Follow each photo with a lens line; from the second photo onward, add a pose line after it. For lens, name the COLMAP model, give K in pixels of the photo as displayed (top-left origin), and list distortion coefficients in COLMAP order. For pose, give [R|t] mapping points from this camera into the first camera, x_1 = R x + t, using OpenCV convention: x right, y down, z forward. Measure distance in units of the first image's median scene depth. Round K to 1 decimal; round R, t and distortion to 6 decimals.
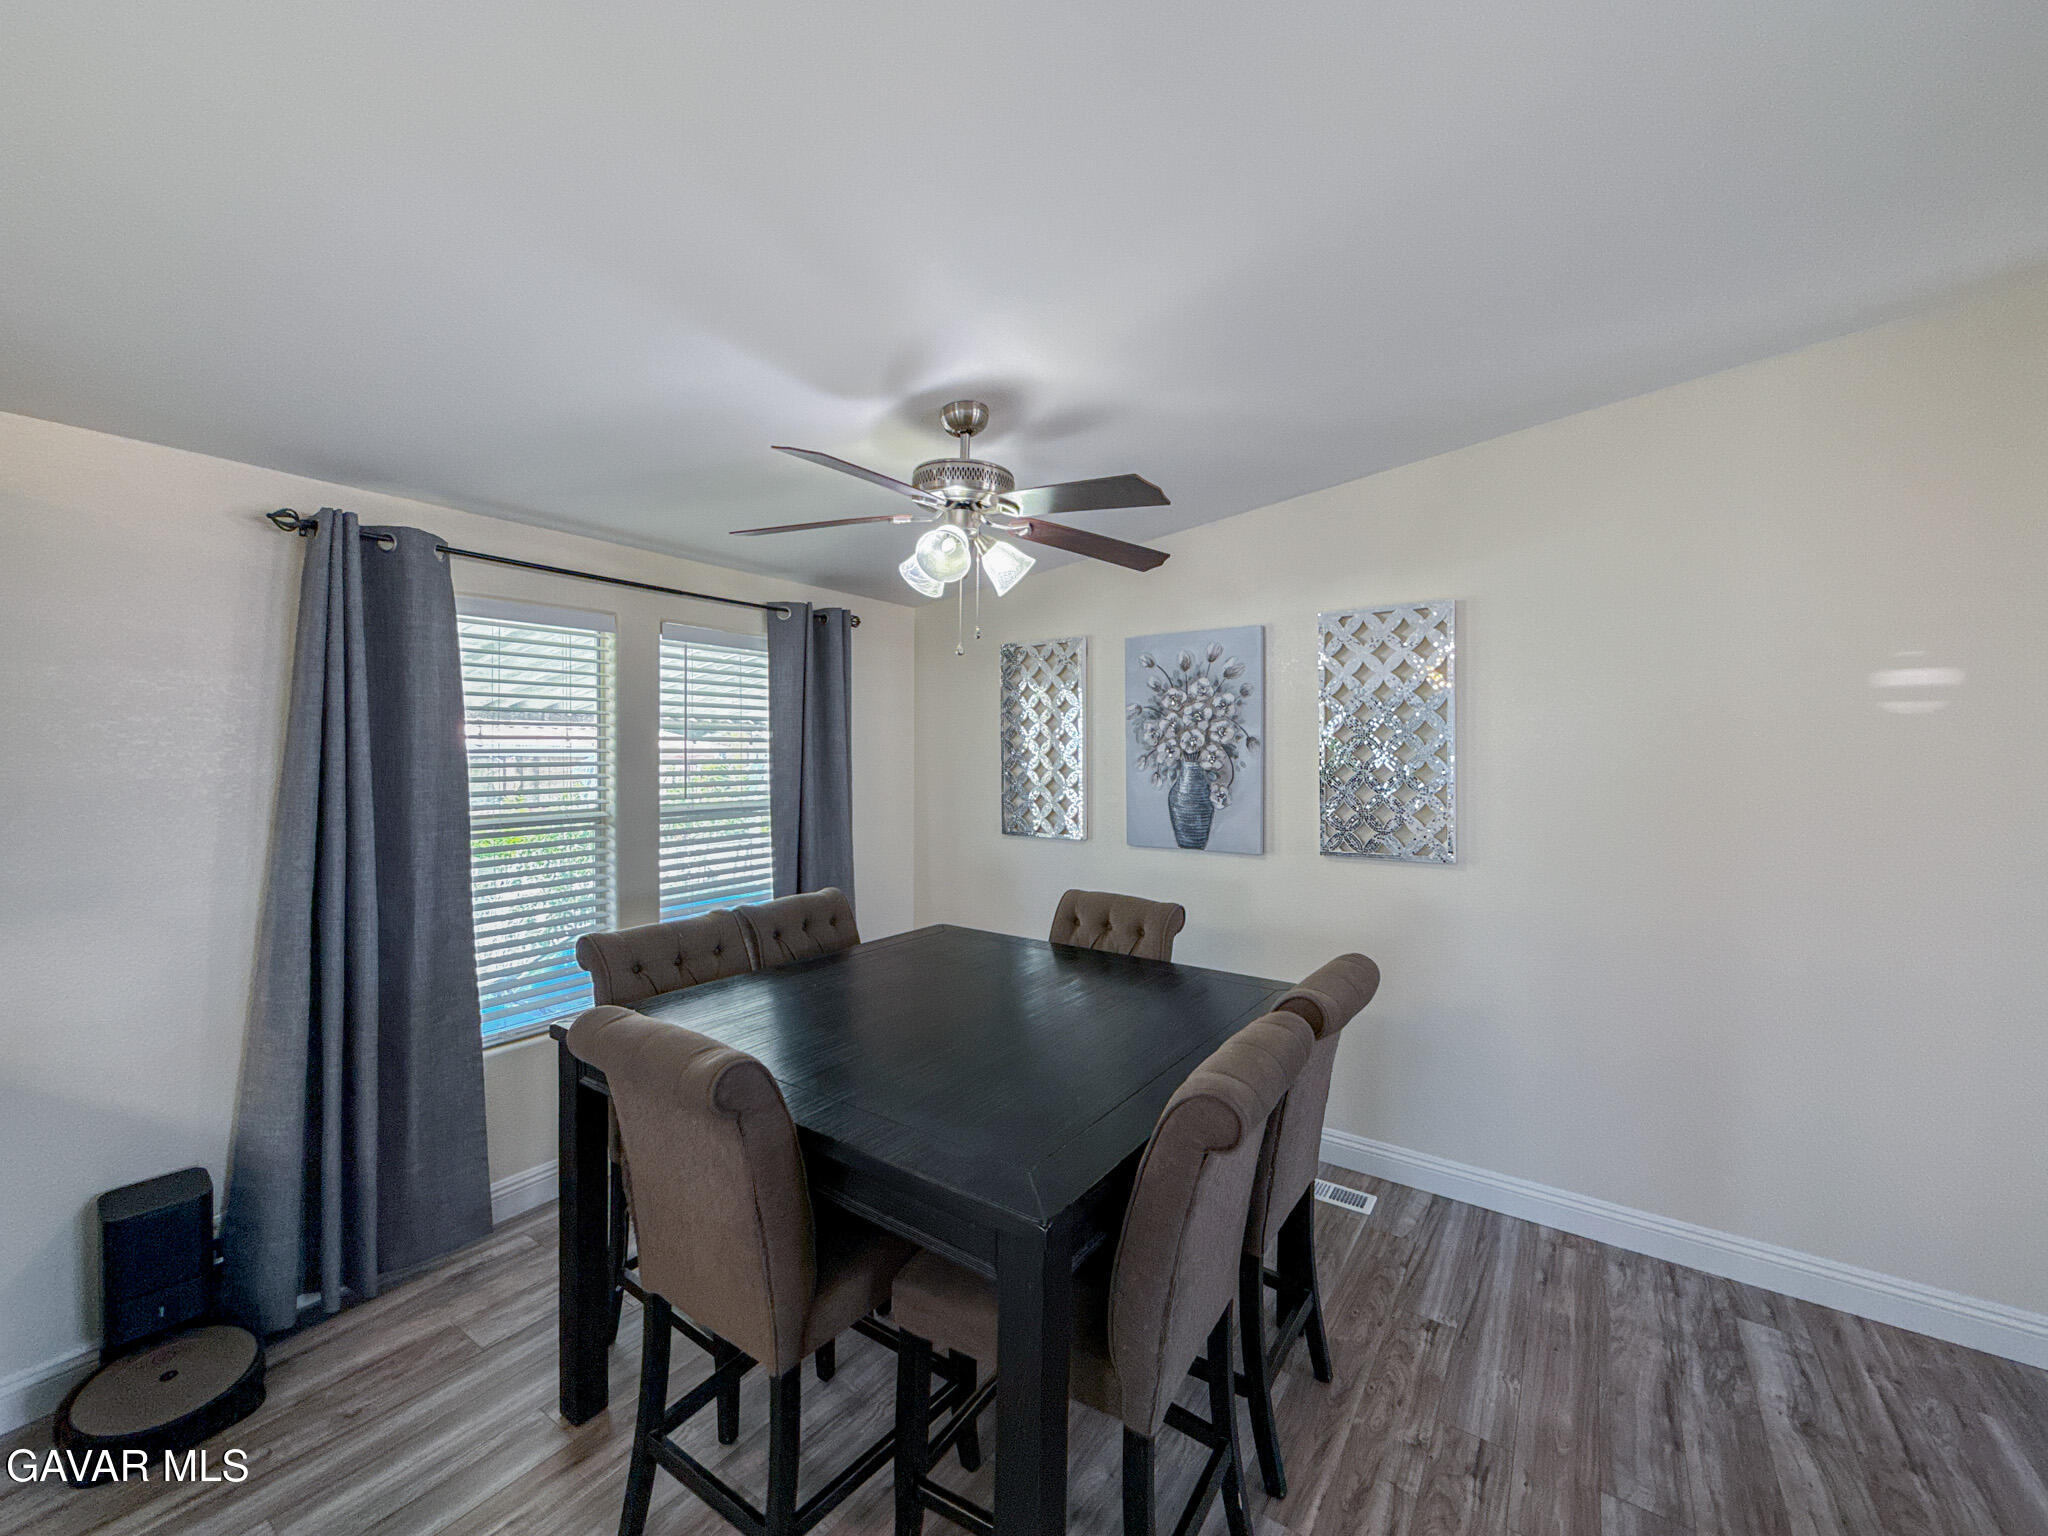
lens RADIAL K [[823.3, 0, 1036.5], [0, 823.3, 766.6], [0, 0, 1]] dist [0.001994, 0.000195]
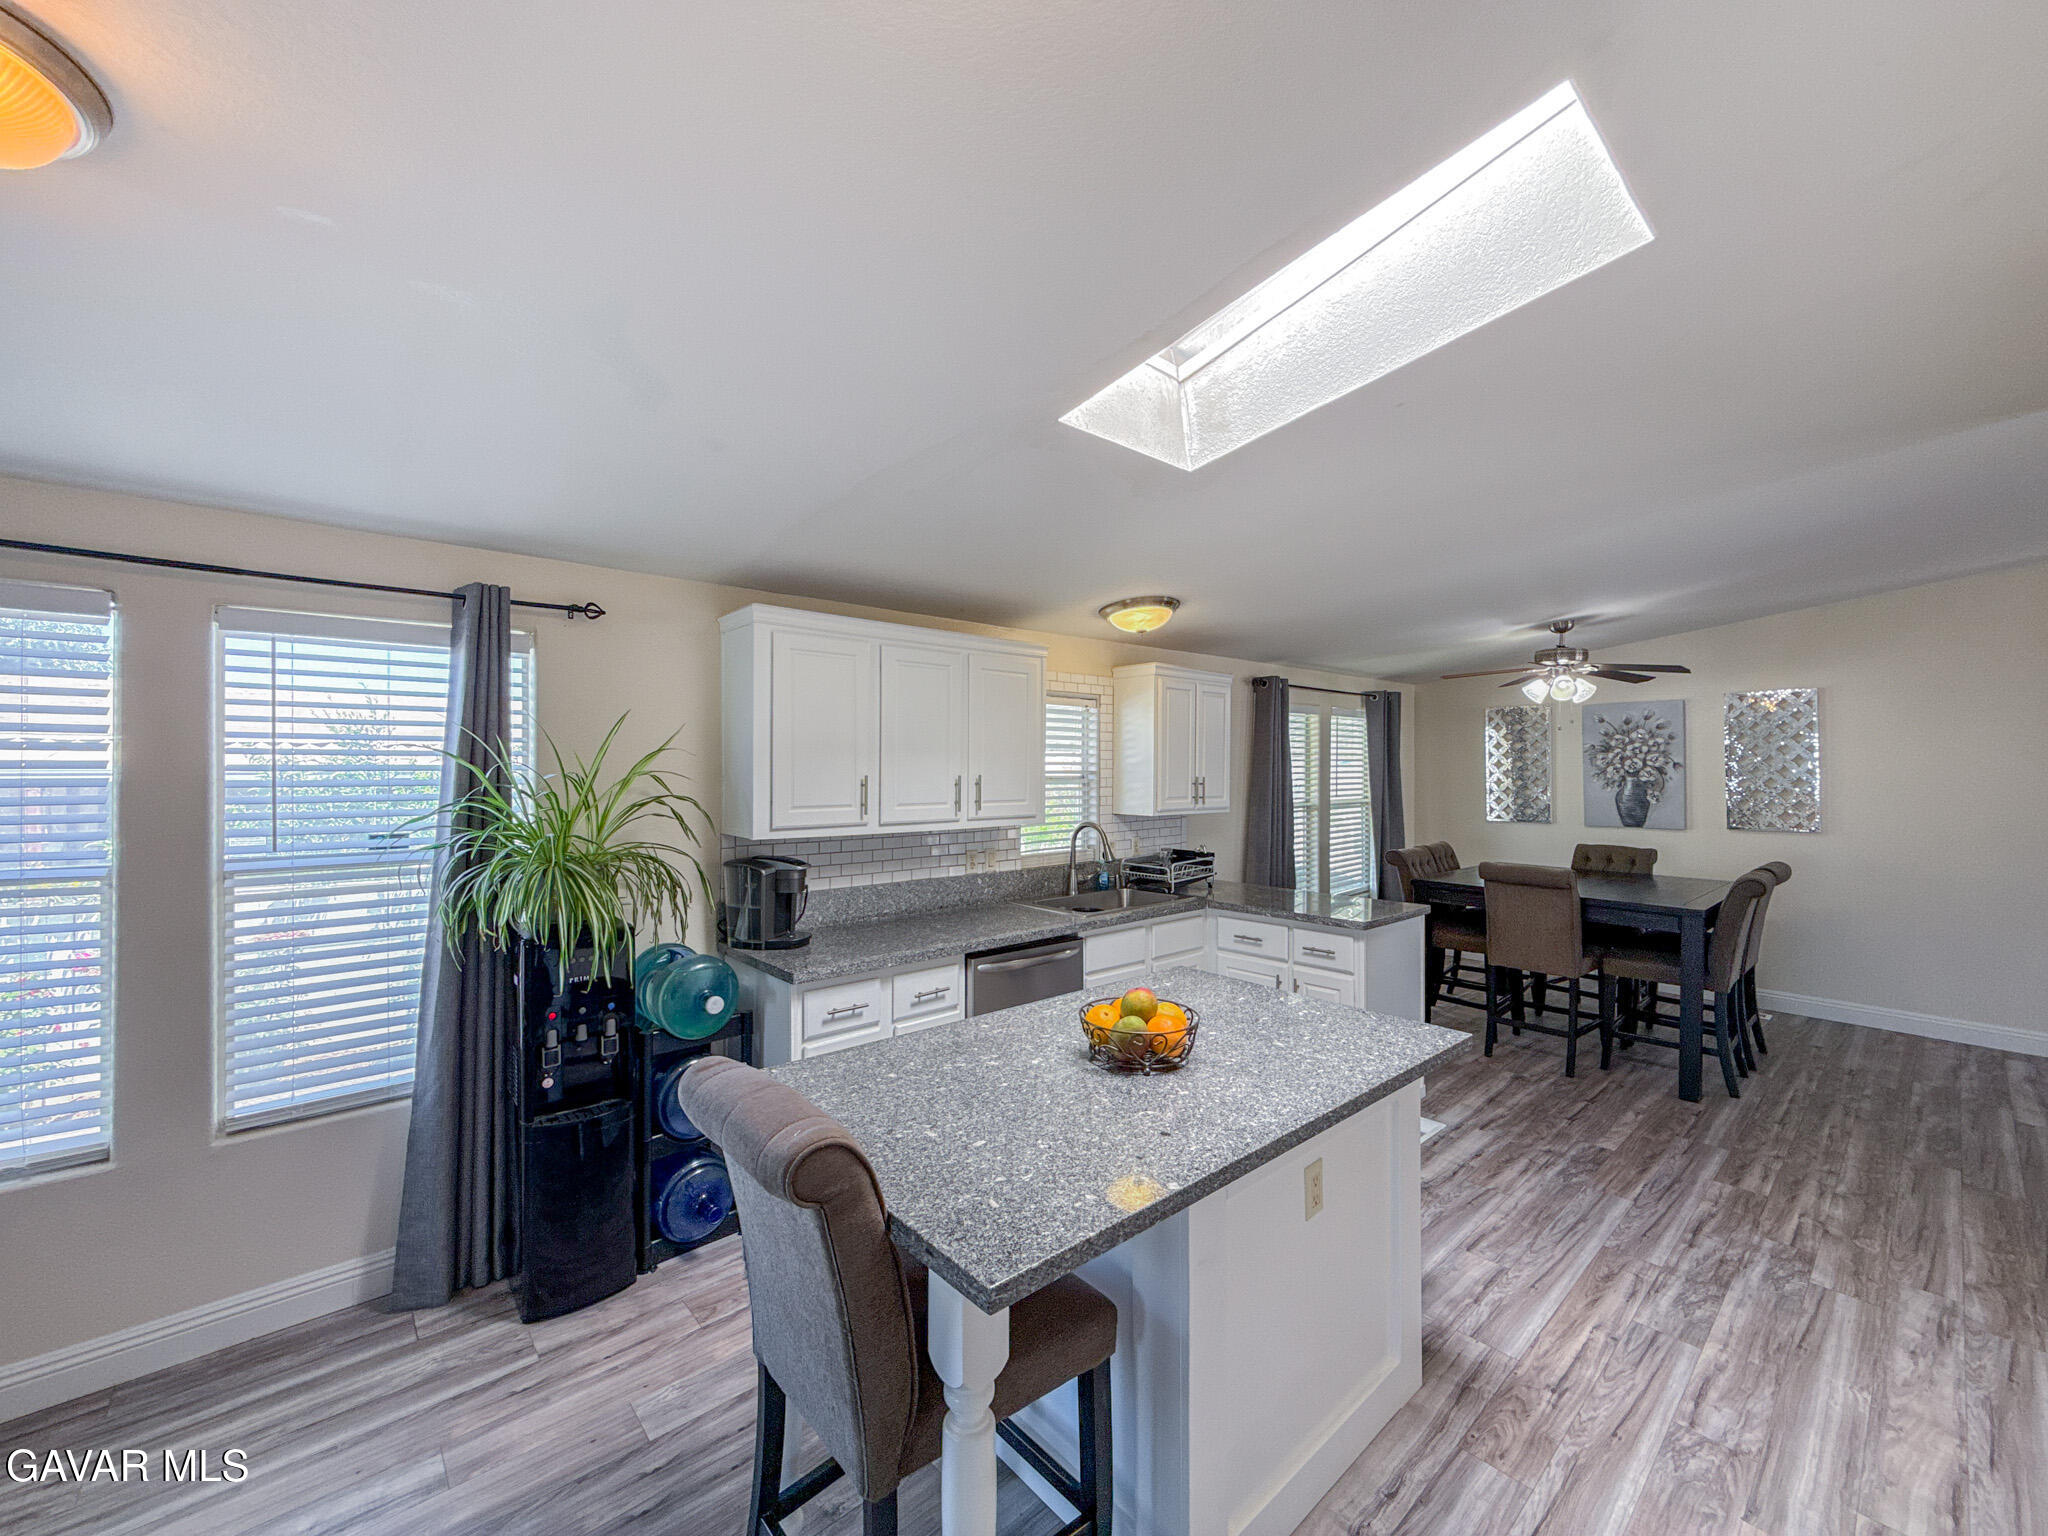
lens RADIAL K [[823.3, 0, 1035.3], [0, 823.3, 769.5], [0, 0, 1]] dist [0.001994, 0.000195]
pose [[0.968128, -0.006812, -0.250364, -0.626121], [0.003620, 0.999906, -0.013205, -0.003433], [0.250431, 0.011878, 0.968062, -1.051278]]
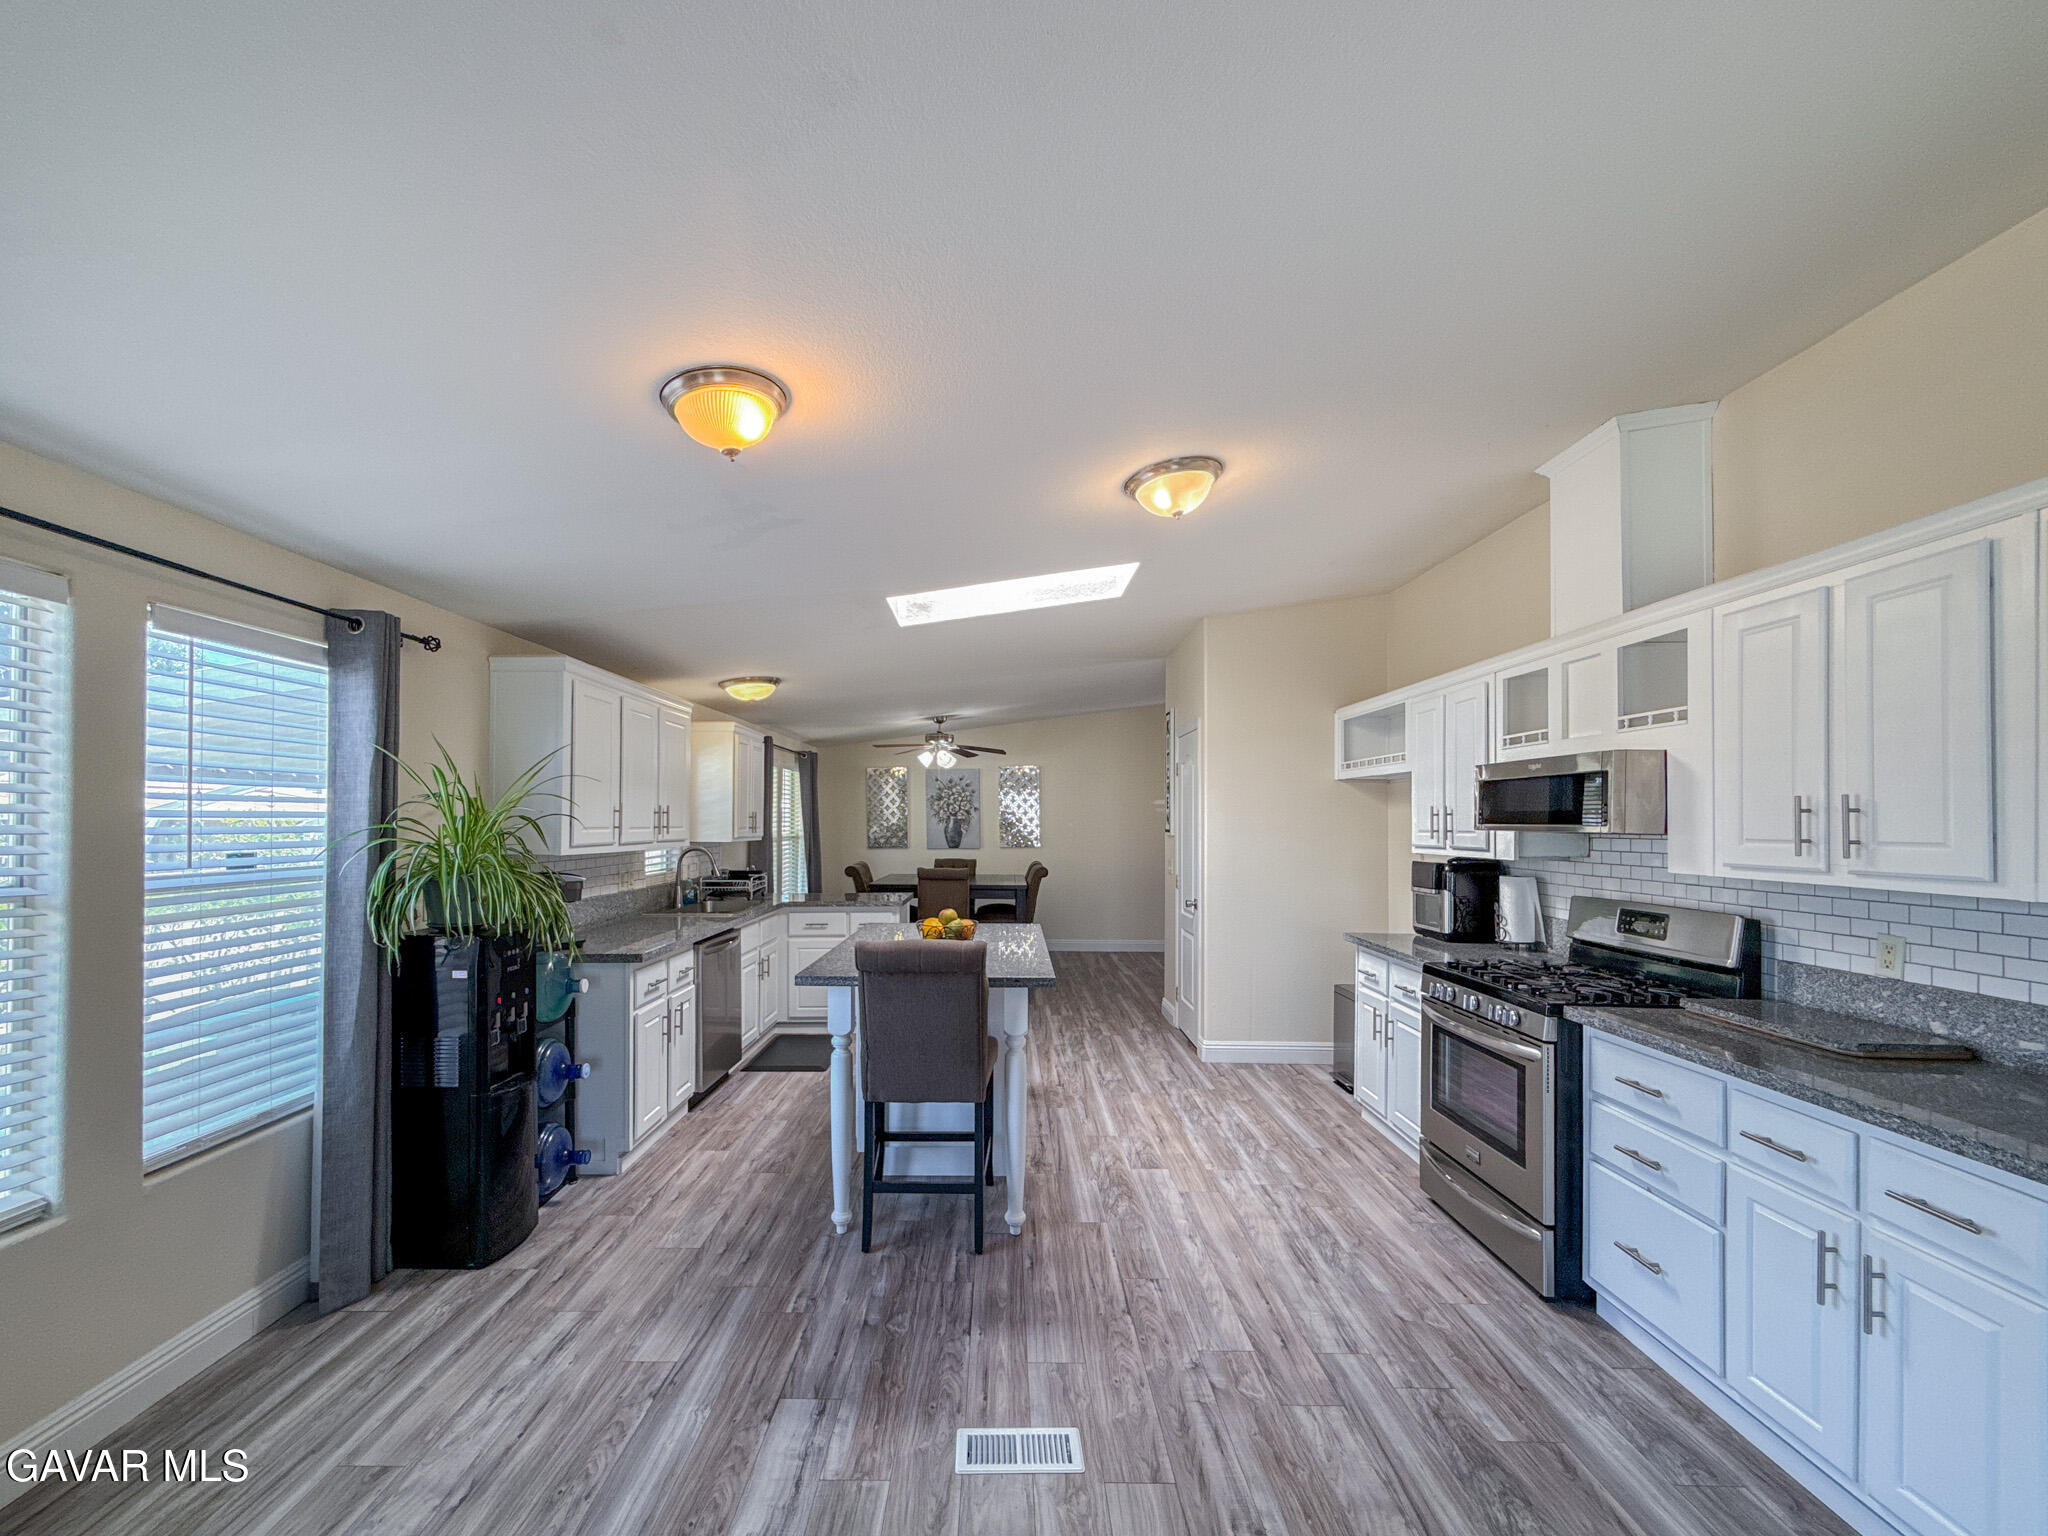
lens RADIAL K [[823.3, 0, 991.8], [0, 823.3, 817.0], [0, 0, 1]] dist [0.001994, 0.000195]
pose [[0.837780, -0.004098, 0.545992, -1.269157], [0.012685, 0.999848, -0.011960, 0.030784], [-0.545860, 0.016946, 0.837705, -1.449681]]
